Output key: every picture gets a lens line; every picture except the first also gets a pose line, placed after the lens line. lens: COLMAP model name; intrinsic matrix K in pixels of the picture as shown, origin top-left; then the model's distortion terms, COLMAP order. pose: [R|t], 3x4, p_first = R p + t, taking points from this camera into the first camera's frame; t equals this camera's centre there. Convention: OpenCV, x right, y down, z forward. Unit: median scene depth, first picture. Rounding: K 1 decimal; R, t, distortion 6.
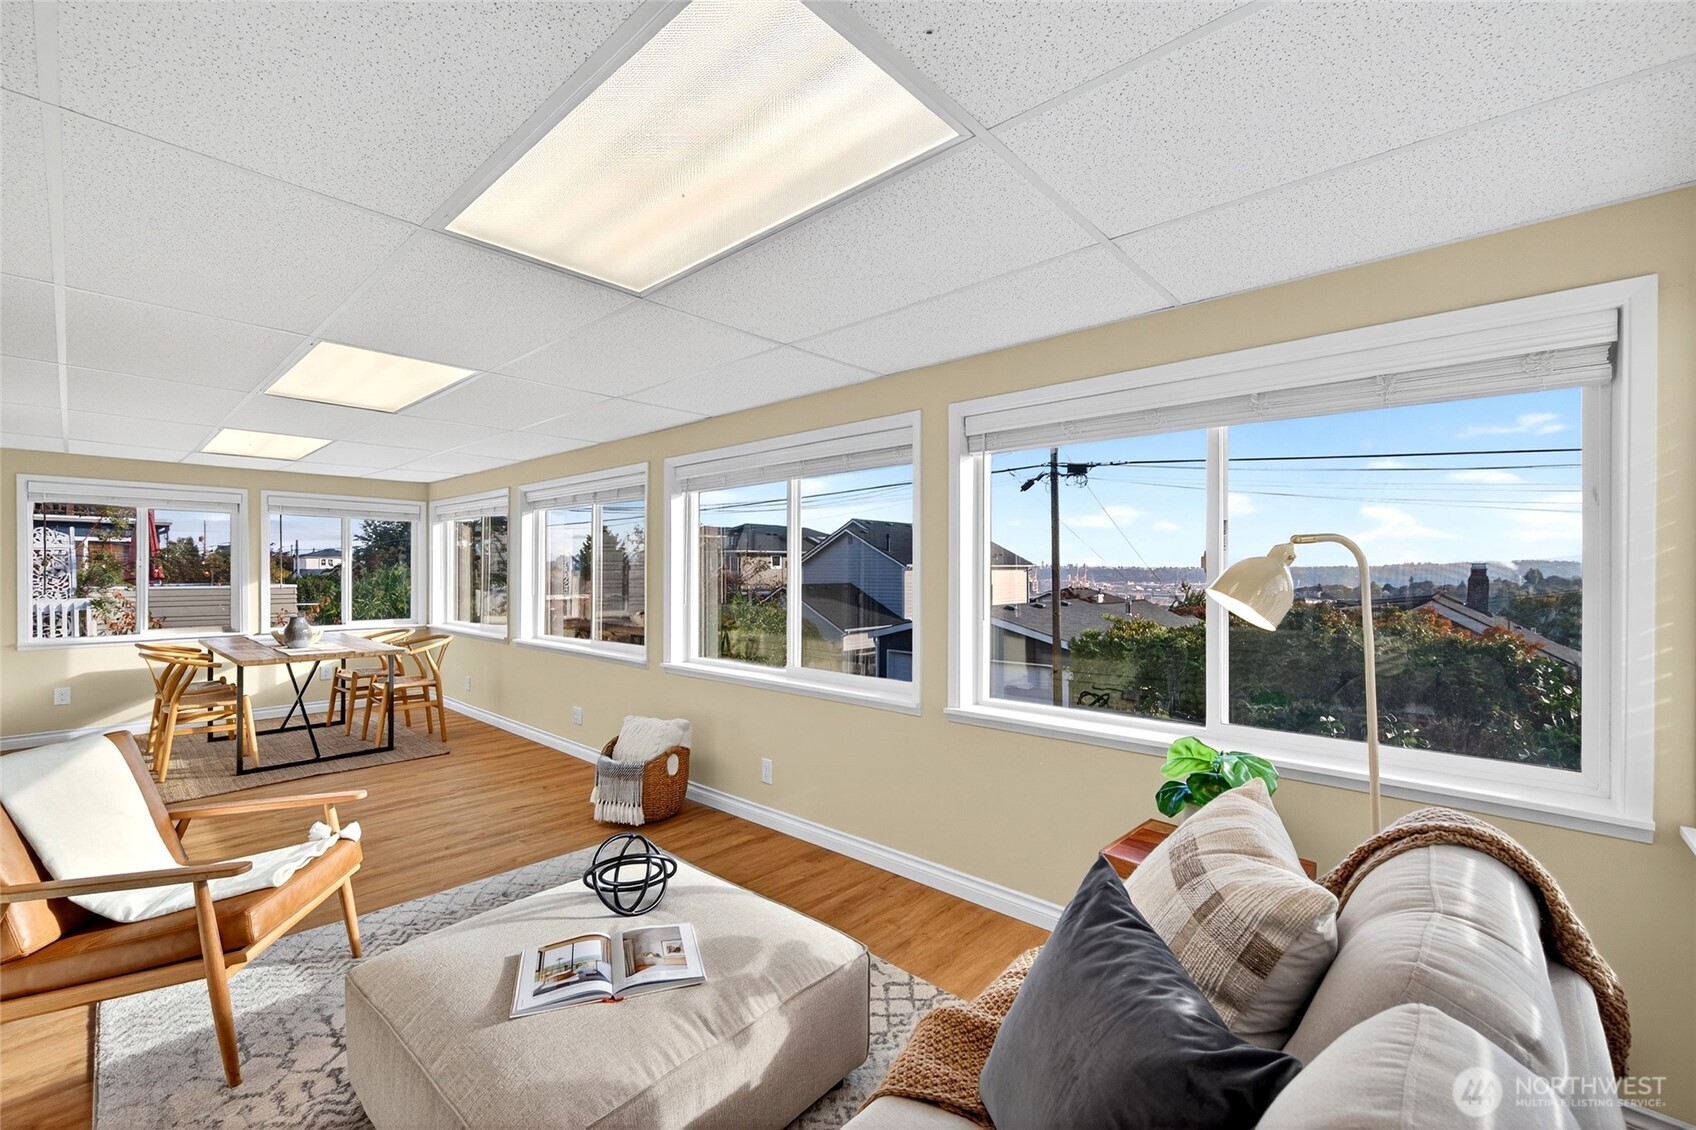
lens RADIAL K [[697.4, 0, 850.1], [0, 697.4, 570.6], [0, 0, 1]] dist [0.012384, 0.000193]
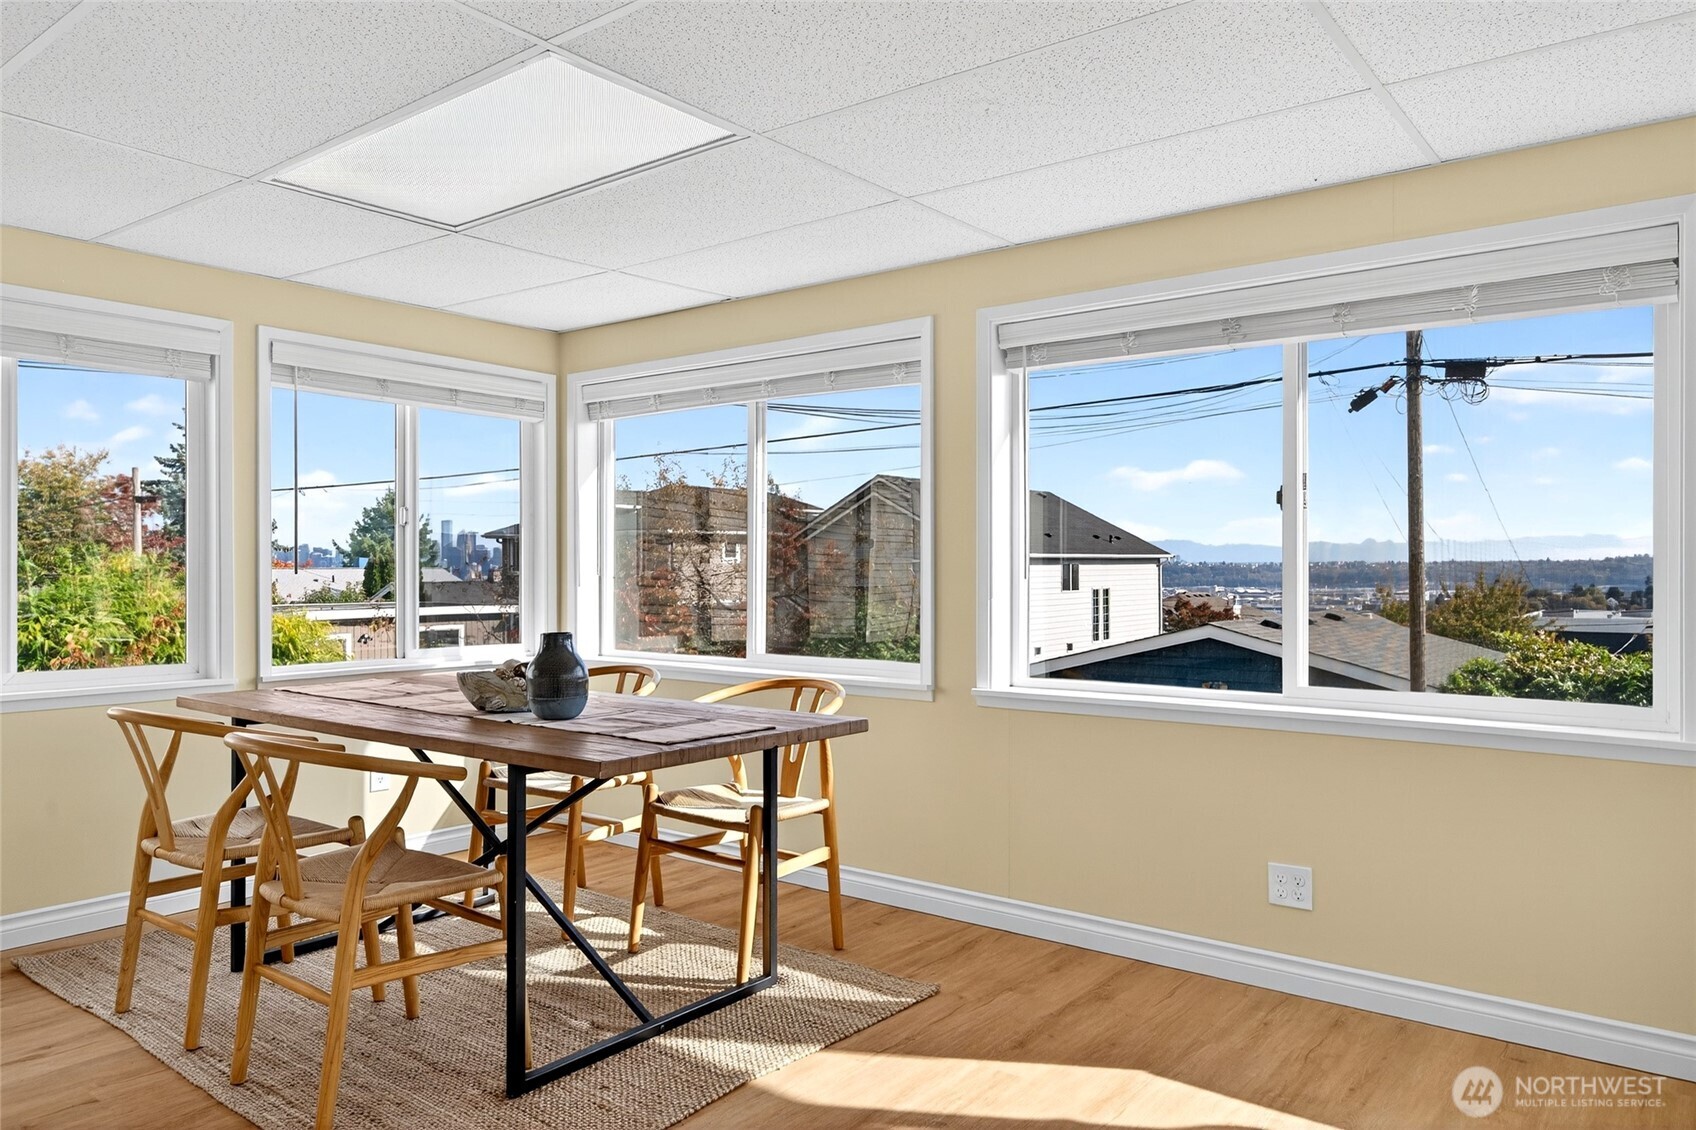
lens RADIAL K [[1166.1, 0, 847.3], [0, 1166.1, 570.4], [0, 0, 1]] dist [0.005345, 0.000343]
pose [[0.996996, -0.002051, 0.077428, -0.219769], [0.002087, 0.999998, -0.000387, 0.010705], [-0.077427, 0.000548, 0.996998, 0.121186]]
